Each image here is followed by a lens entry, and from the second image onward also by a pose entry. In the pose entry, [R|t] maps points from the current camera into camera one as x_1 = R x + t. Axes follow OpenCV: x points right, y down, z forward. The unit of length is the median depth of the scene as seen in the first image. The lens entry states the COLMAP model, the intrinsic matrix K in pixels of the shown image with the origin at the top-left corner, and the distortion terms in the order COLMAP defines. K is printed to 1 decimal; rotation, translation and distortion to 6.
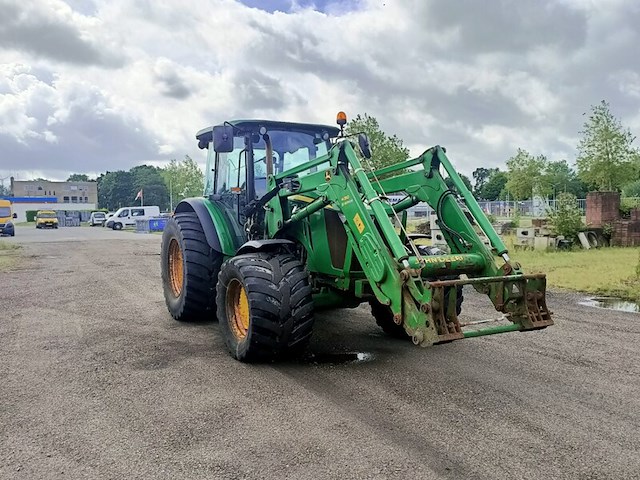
lens RADIAL K [[562.2, 0, 320.0], [0, 562.2, 240.0], [0, 0, 1]] dist [0.069816, -0.004831]
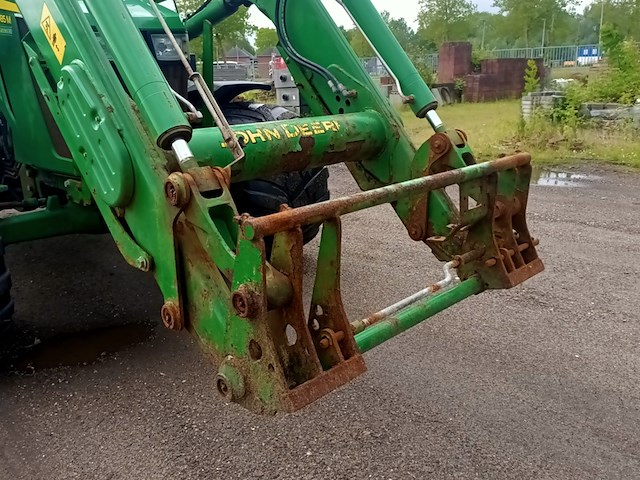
lens RADIAL K [[556.0, 0, 320.0], [0, 556.0, 240.0], [0, 0, 1]] dist [0.061672, -0.053191]
pose [[0.964577, -0.091230, 0.247526, 0.103256], [0.030636, 0.970689, 0.238380, 0.012815], [-0.262018, -0.222353, 0.939098, 0.479739]]
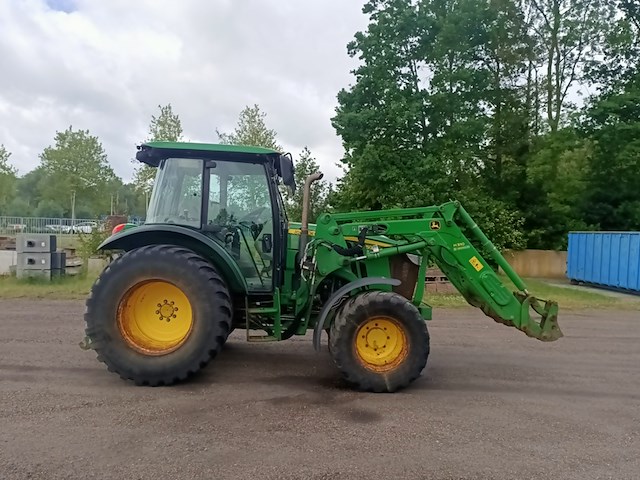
lens RADIAL K [[556.0, 0, 320.0], [0, 556.0, 240.0], [0, 0, 1]] dist [0.061672, -0.053191]
pose [[0.452239, 0.017775, 0.891720, -1.043067], [0.003818, 0.999754, -0.021865, -0.047175], [-0.891889, 0.013293, 0.452060, 0.575444]]
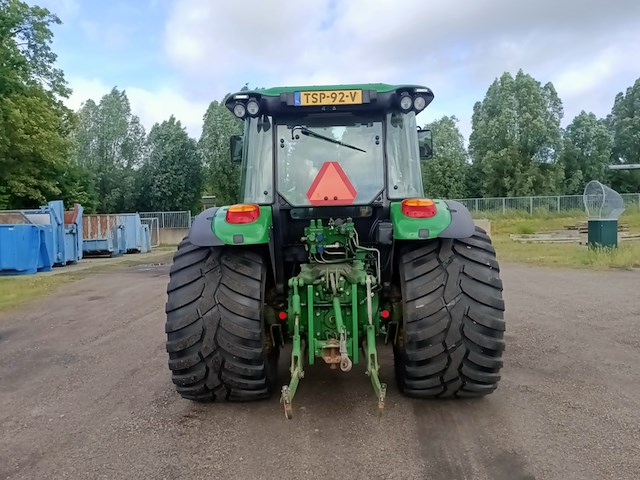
lens RADIAL K [[556.0, 0, 320.0], [0, 556.0, 240.0], [0, 0, 1]] dist [0.061672, -0.053191]
pose [[-0.867705, 0.012238, 0.496930, -0.517961], [0.055776, 0.995781, 0.072870, -0.112817], [-0.493941, 0.090946, -0.864726, 2.078731]]
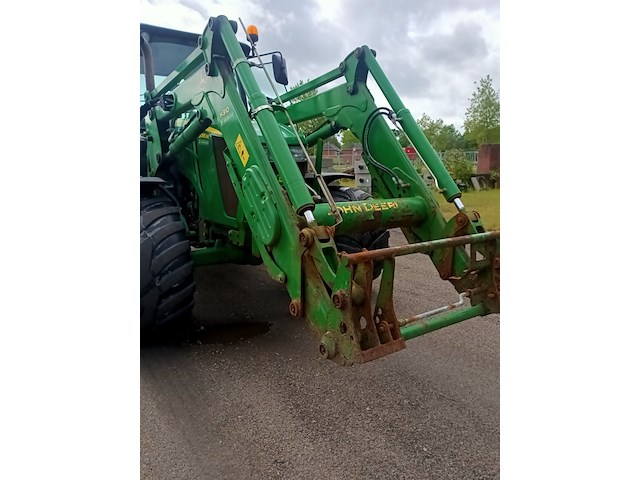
lens RADIAL K [[418.8, 0, 320.0], [0, 418.8, 240.0], [0, 0, 1]] dist [0.038587, -0.000576]
pose [[0.993942, -0.009731, 0.109478, 0.082364], [-0.004955, 0.991094, 0.133074, 0.005656], [-0.109798, -0.132810, 0.985041, 0.405636]]
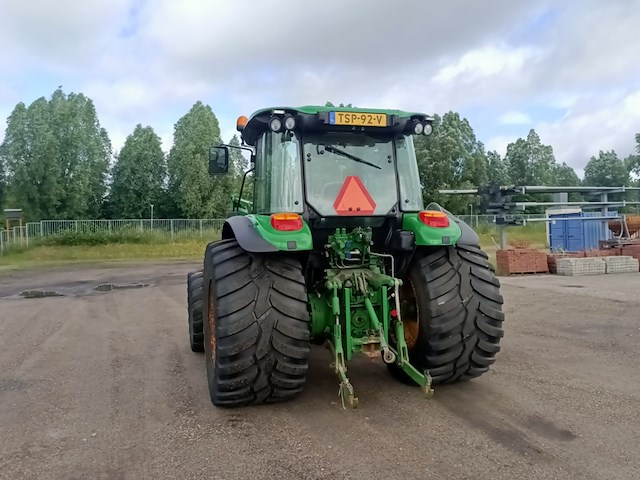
lens RADIAL K [[556.0, 0, 320.0], [0, 556.0, 240.0], [0, 0, 1]] dist [0.061672, -0.053191]
pose [[-0.982722, 0.024631, 0.183444, -0.253052], [0.035466, 0.997800, 0.056019, -0.115914], [-0.181660, 0.061557, -0.981433, 2.247182]]
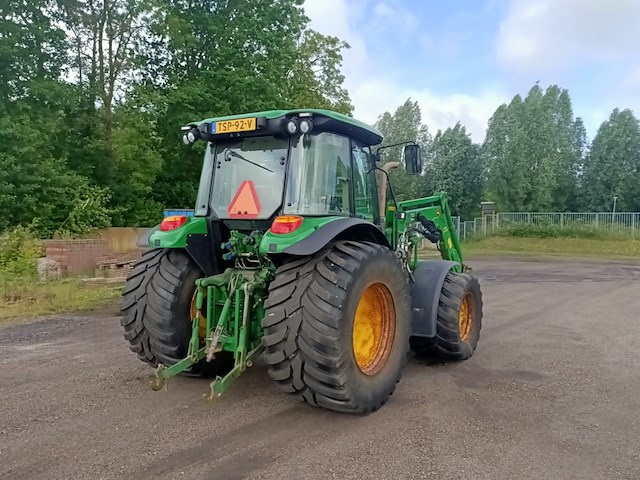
lens RADIAL K [[556.0, 0, 320.0], [0, 556.0, 240.0], [0, 0, 1]] dist [0.061672, -0.053191]
pose [[-0.484510, -0.024999, 0.874428, -0.978531], [0.025595, 0.998759, 0.042736, -0.104585], [-0.874411, 0.043087, -0.483269, 1.721805]]
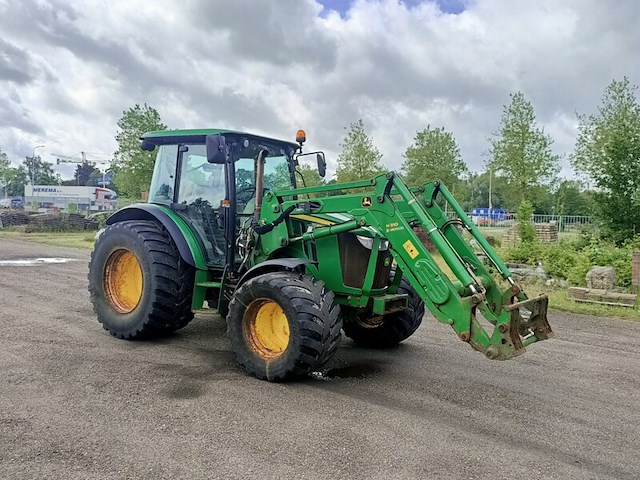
lens RADIAL K [[556.0, 0, 320.0], [0, 556.0, 240.0], [0, 0, 1]] dist [0.061672, -0.053191]
pose [[0.908629, 0.029001, 0.416596, -0.433713], [-0.031944, 0.999490, 0.000094, -0.033651], [-0.416381, -0.013393, 0.909092, 0.067752]]
